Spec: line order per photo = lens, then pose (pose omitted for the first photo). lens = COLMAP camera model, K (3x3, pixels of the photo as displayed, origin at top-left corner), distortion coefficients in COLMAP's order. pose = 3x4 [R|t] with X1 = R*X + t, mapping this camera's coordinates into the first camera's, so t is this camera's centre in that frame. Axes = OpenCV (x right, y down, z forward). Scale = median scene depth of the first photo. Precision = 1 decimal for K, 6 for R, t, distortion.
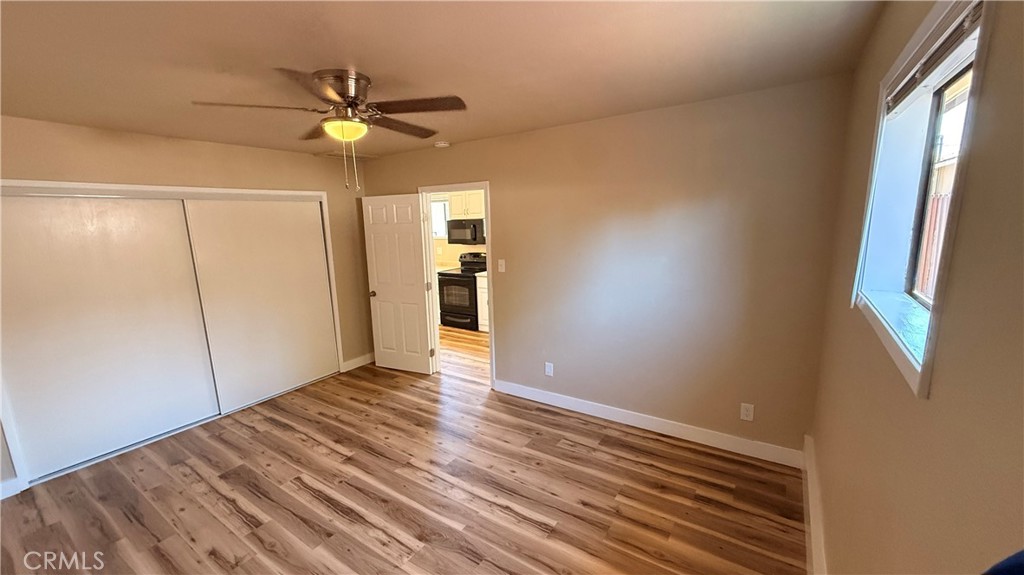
lens RADIAL K [[408.7, 0, 509.7], [0, 408.7, 289.5], [0, 0, 1]] dist [0.001181, -0.000033]
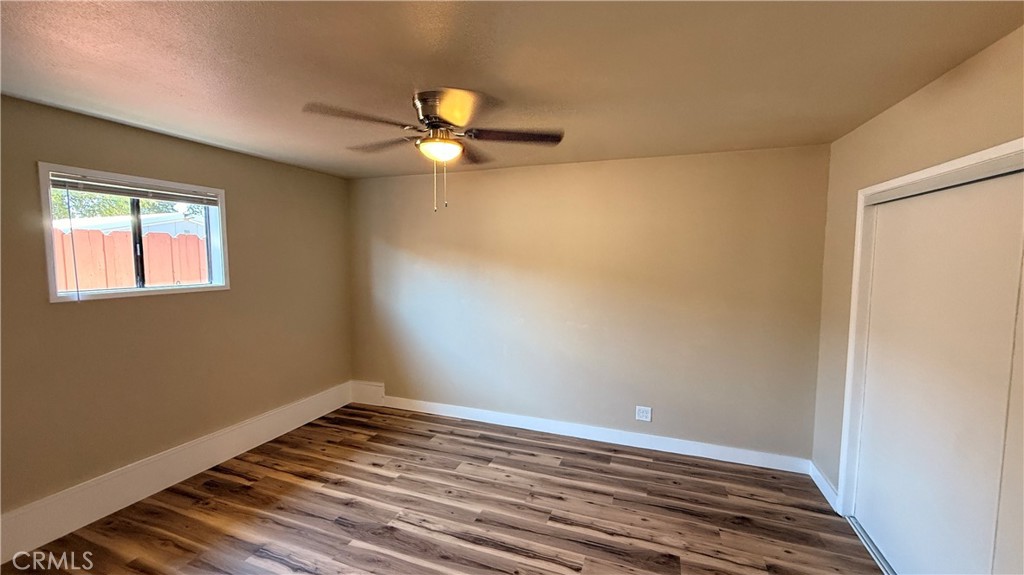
lens RADIAL K [[408.7, 0, 509.7], [0, 408.7, 289.5], [0, 0, 1]] dist [0.001181, -0.000033]
pose [[-0.972696, 0.045561, -0.227567, -0.293112], [-0.016842, 0.964098, 0.265011, -0.298130], [0.231472, 0.261608, -0.937007, 1.867490]]
